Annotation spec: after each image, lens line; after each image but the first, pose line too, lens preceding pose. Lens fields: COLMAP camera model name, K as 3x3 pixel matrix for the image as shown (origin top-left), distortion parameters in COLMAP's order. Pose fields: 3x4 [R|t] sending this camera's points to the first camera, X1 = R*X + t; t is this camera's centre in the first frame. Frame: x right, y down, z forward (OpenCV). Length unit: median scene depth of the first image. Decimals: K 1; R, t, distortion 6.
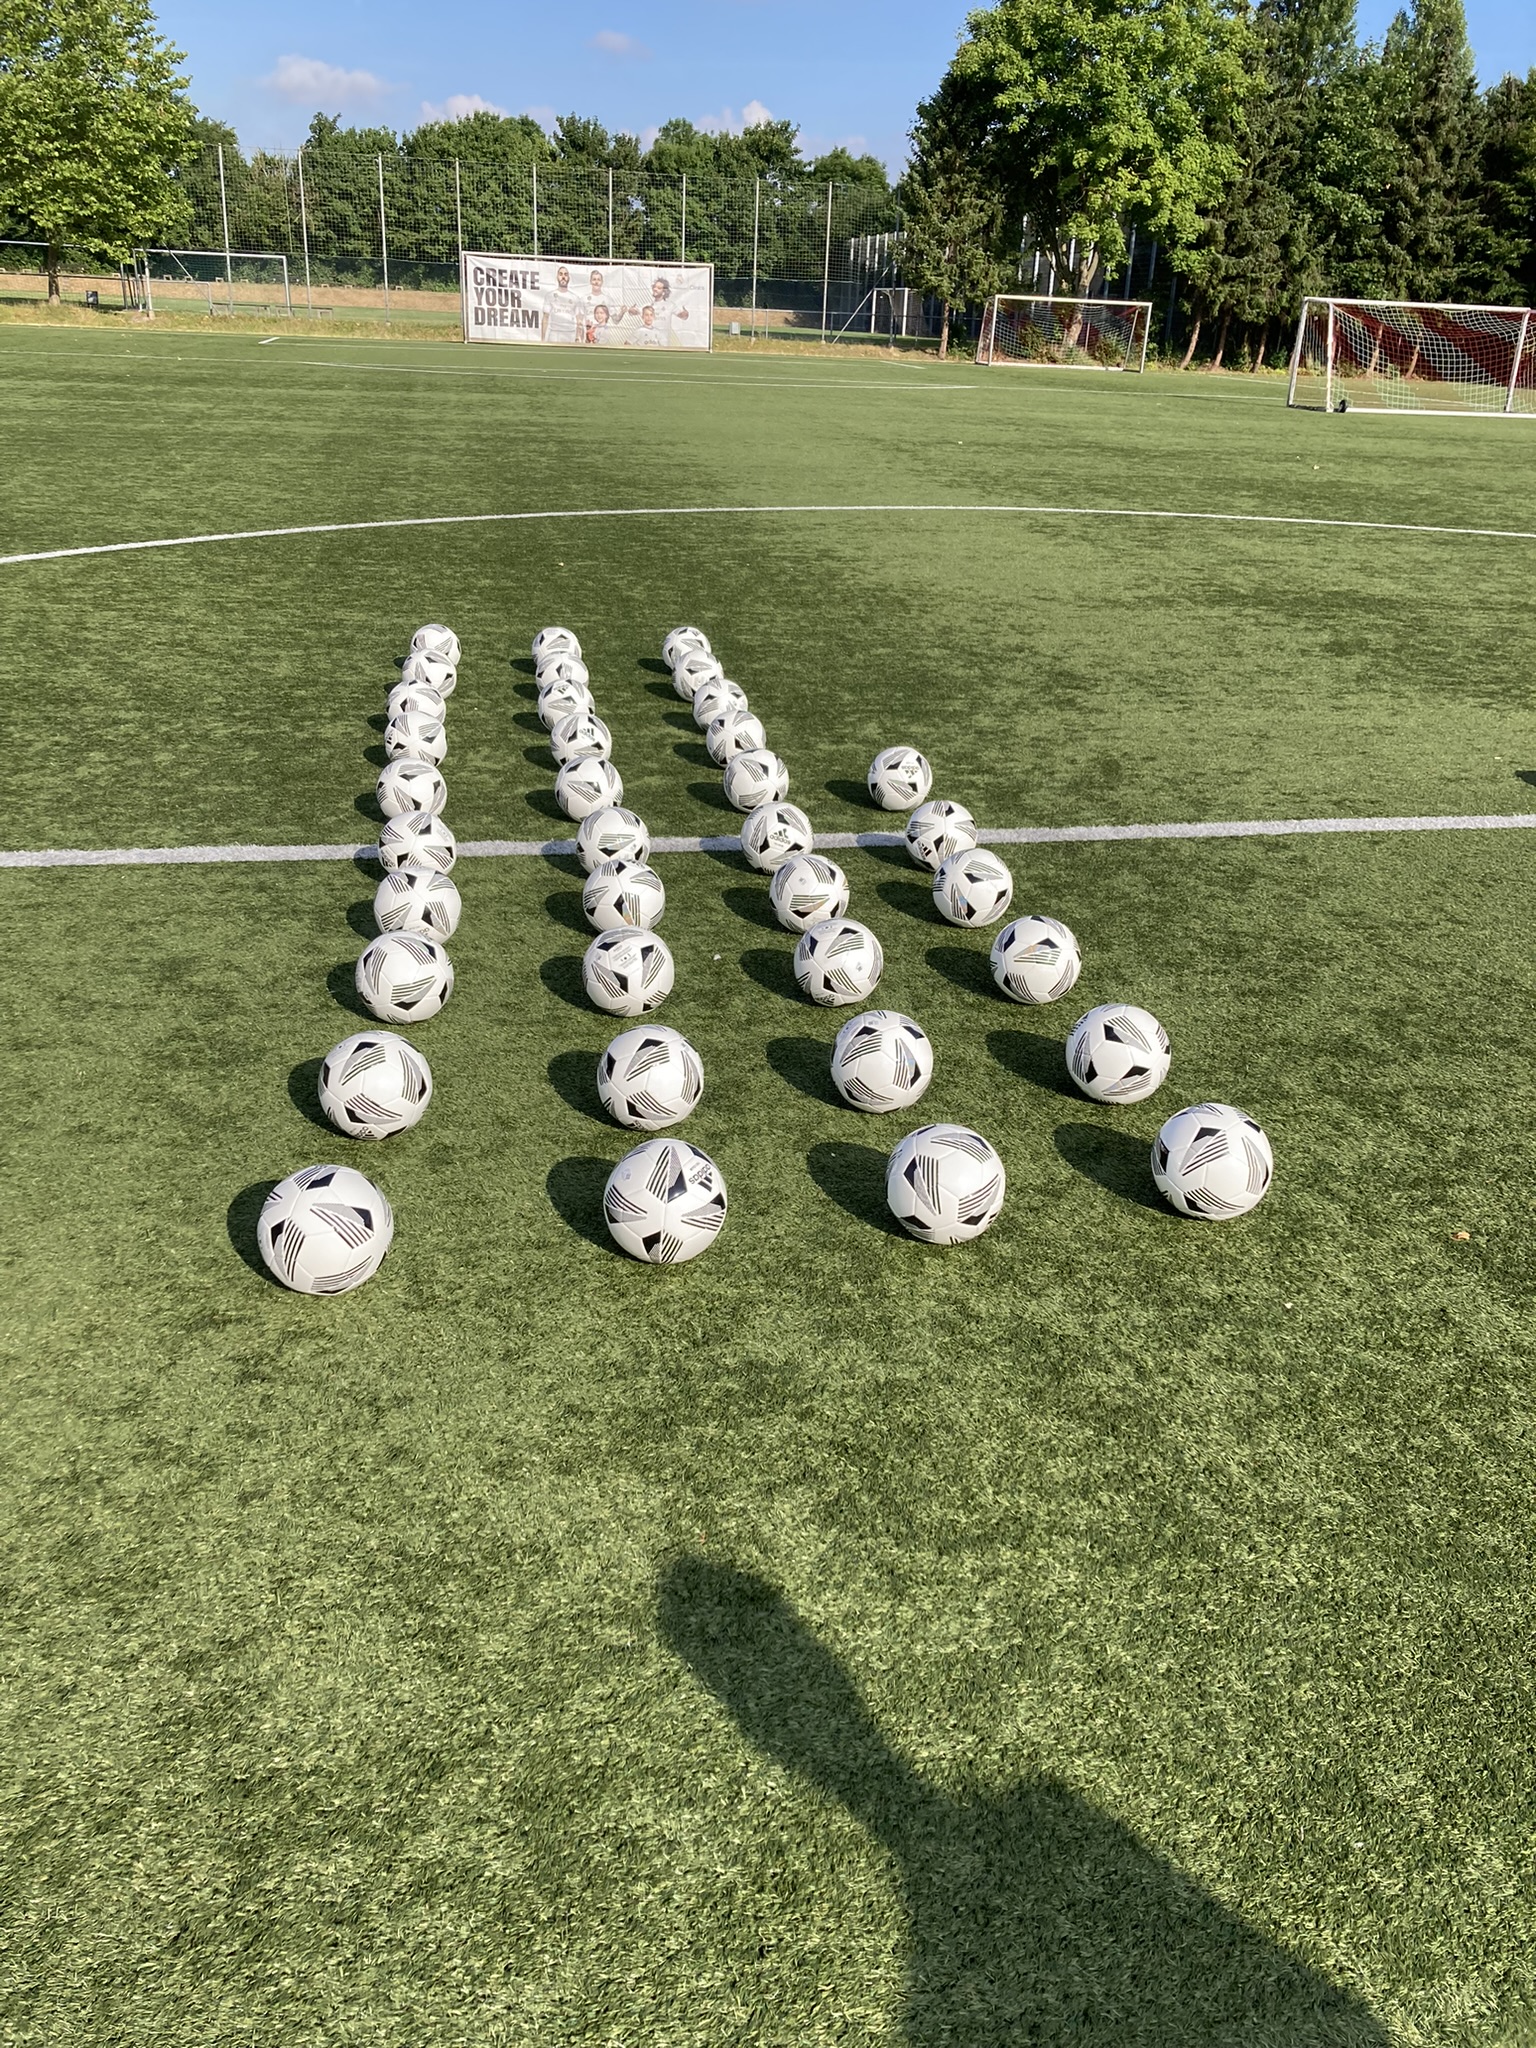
lens RADIAL K [[1670.1, 0, 817.8], [0, 1670.1, 1004.4], [0, 0, 1]] dist [0.047021, -0.007224]
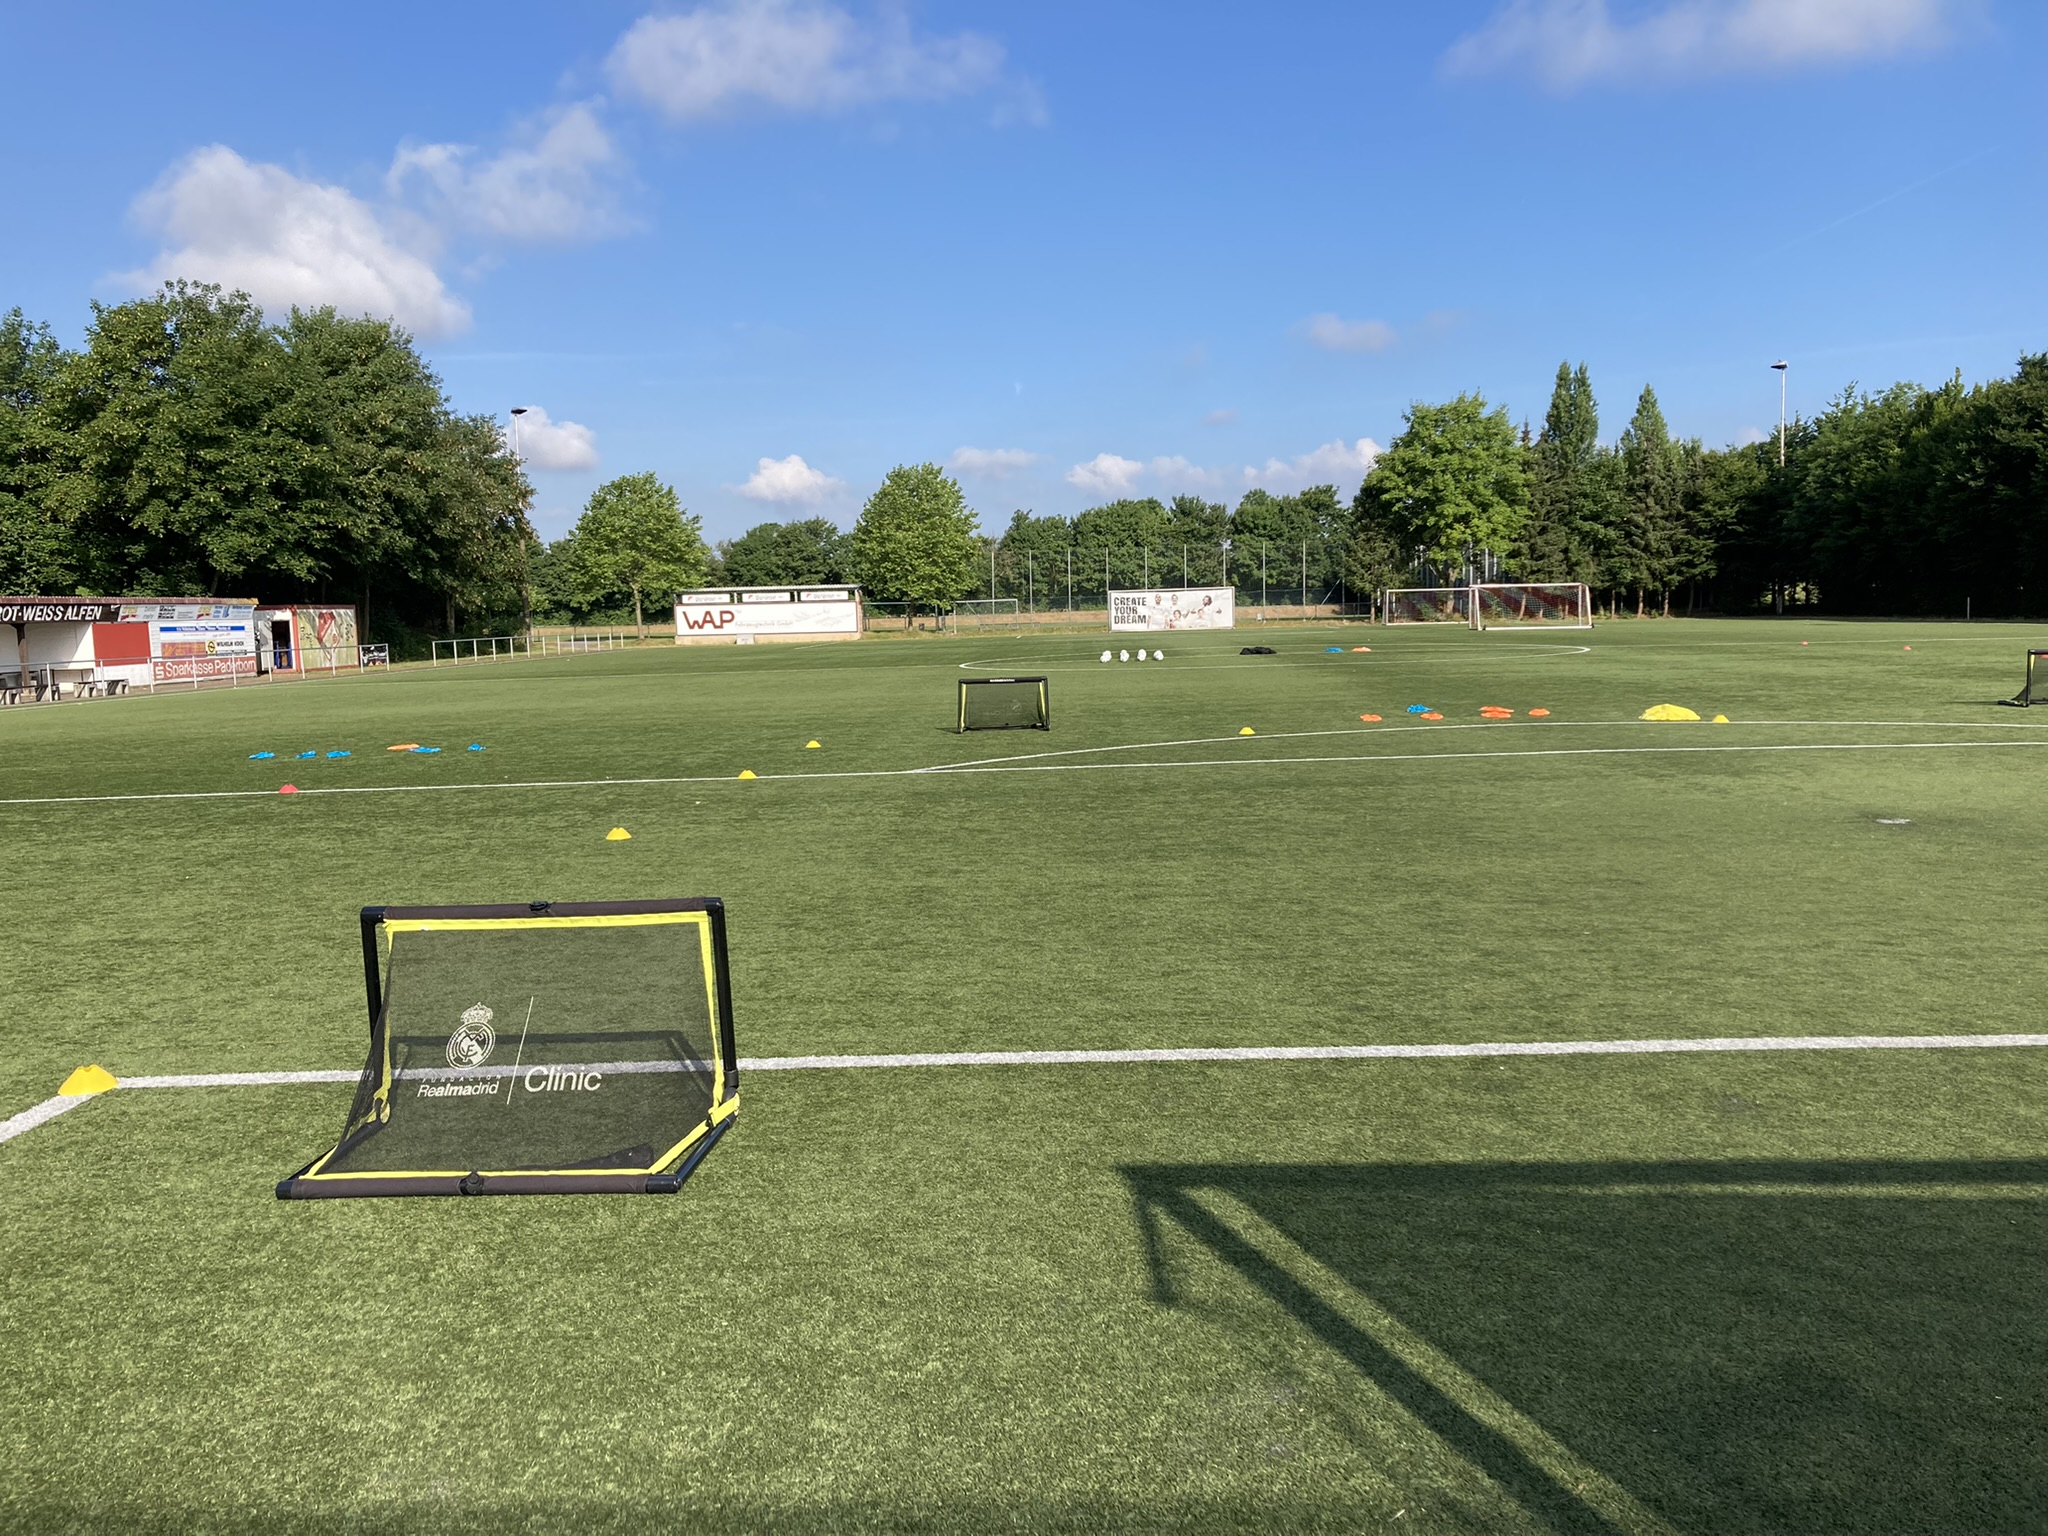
lens RADIAL K [[1670.1, 0, 1023.2], [0, 1670.1, 768.3], [0, 0, 1]] dist [0.047021, -0.007224]
pose [[0.968983, -0.045238, -0.242950, 0.143371], [-0.028631, 0.955932, -0.292190, 0.297084], [0.245461, 0.290083, 0.924987, -0.701730]]
